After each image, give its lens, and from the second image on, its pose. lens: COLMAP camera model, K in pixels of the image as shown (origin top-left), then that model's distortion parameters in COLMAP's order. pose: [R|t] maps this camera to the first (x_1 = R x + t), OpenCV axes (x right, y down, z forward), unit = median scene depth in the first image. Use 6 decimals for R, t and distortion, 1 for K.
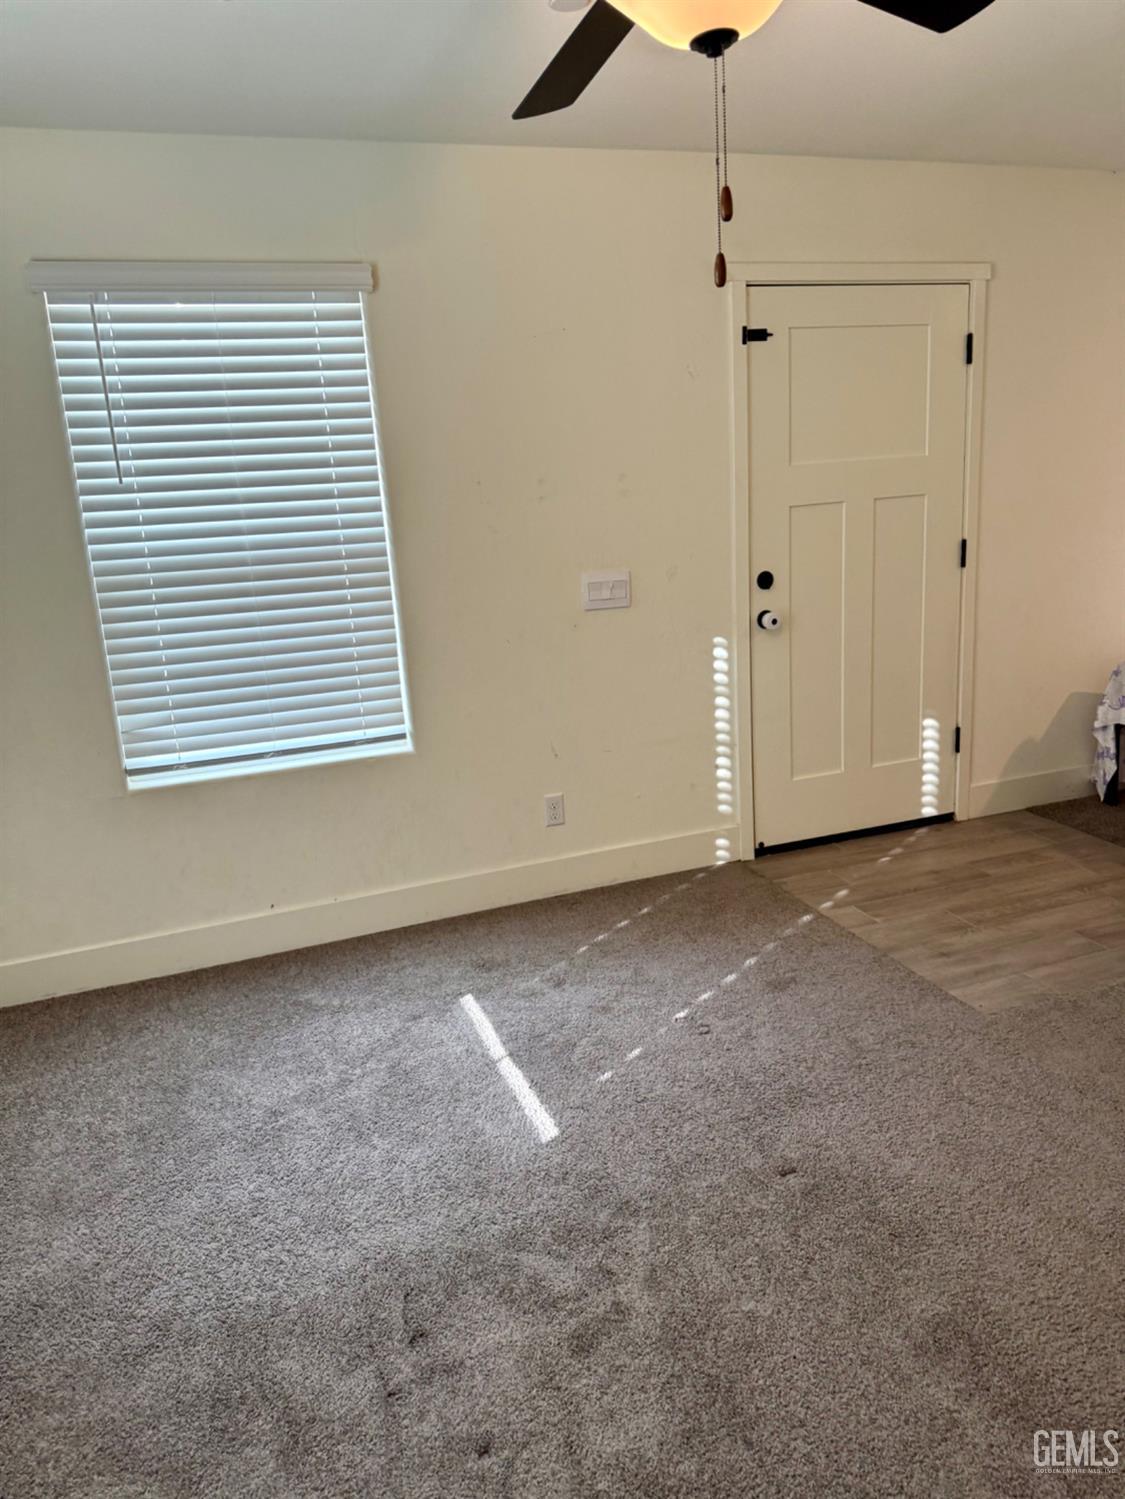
lens RADIAL K [[1076.7, 0, 562.5], [0, 1076.7, 749.5], [0, 0, 1]] dist [0.137994, -0.179268]
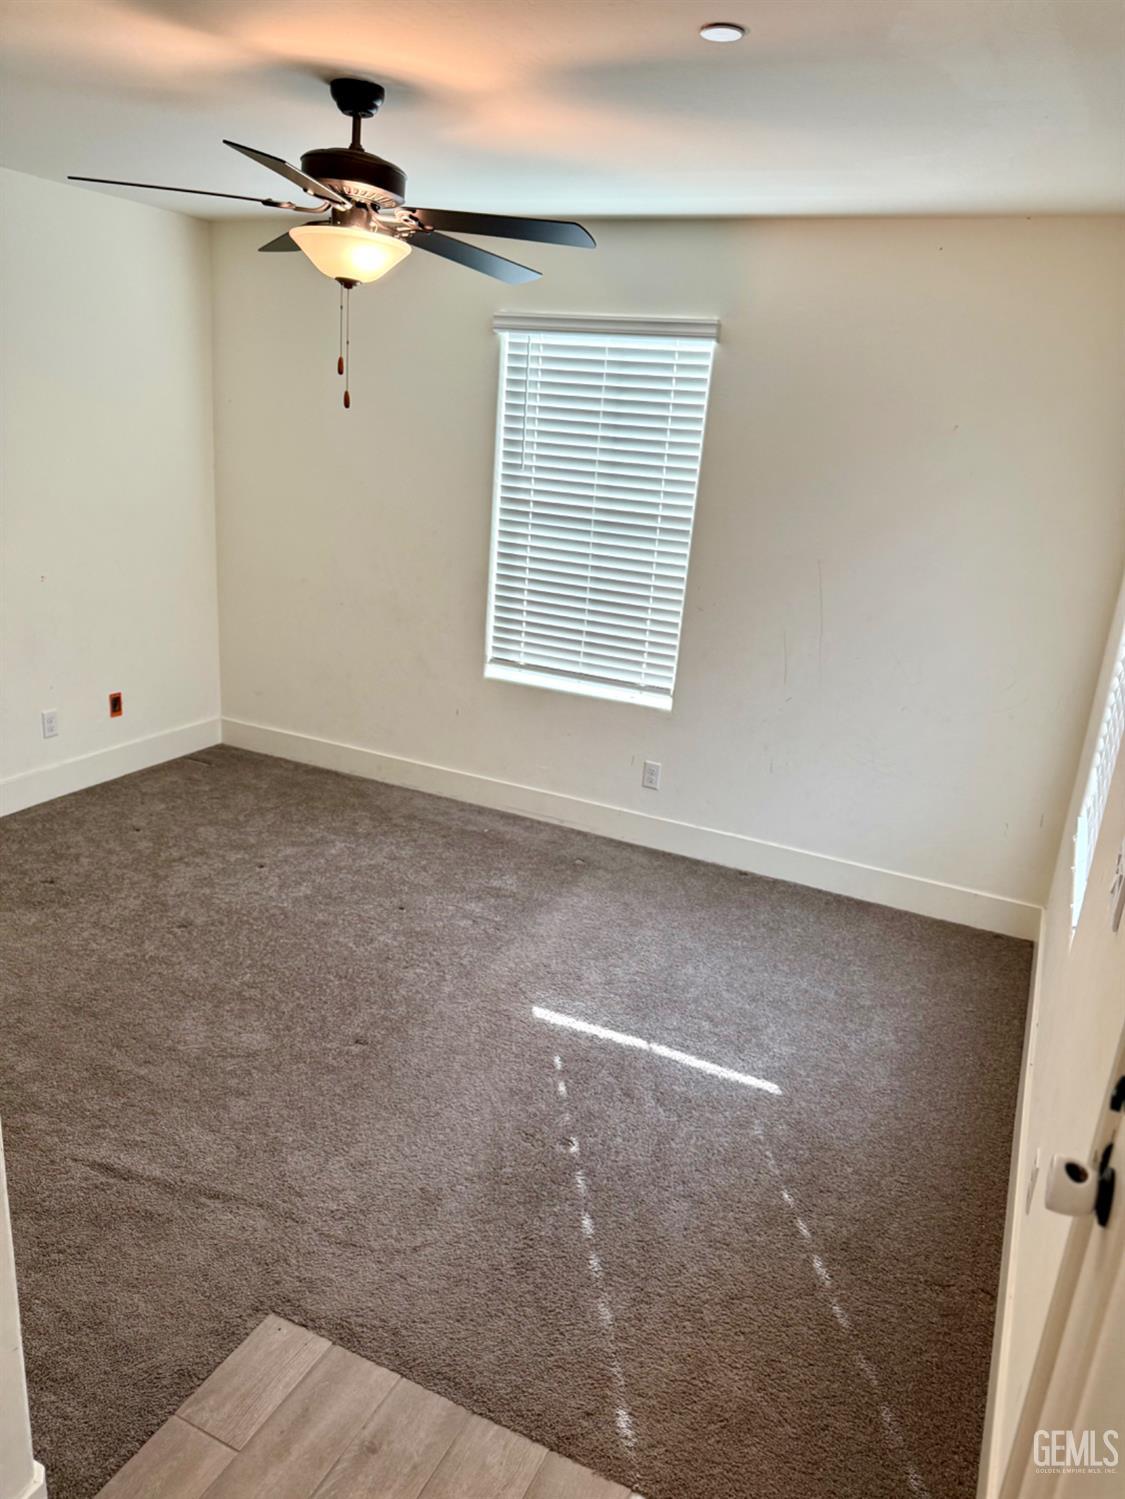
lens RADIAL K [[1052.0, 0, 562.5], [0, 1052.0, 749.5], [0, 0, 1]] dist [0.165894, -0.159534]
pose [[-0.696559, 0.210603, -0.685895, 0.627620], [-0.239721, 0.832708, 0.499130, -0.443864], [0.676269, 0.512097, -0.529544, 1.252230]]
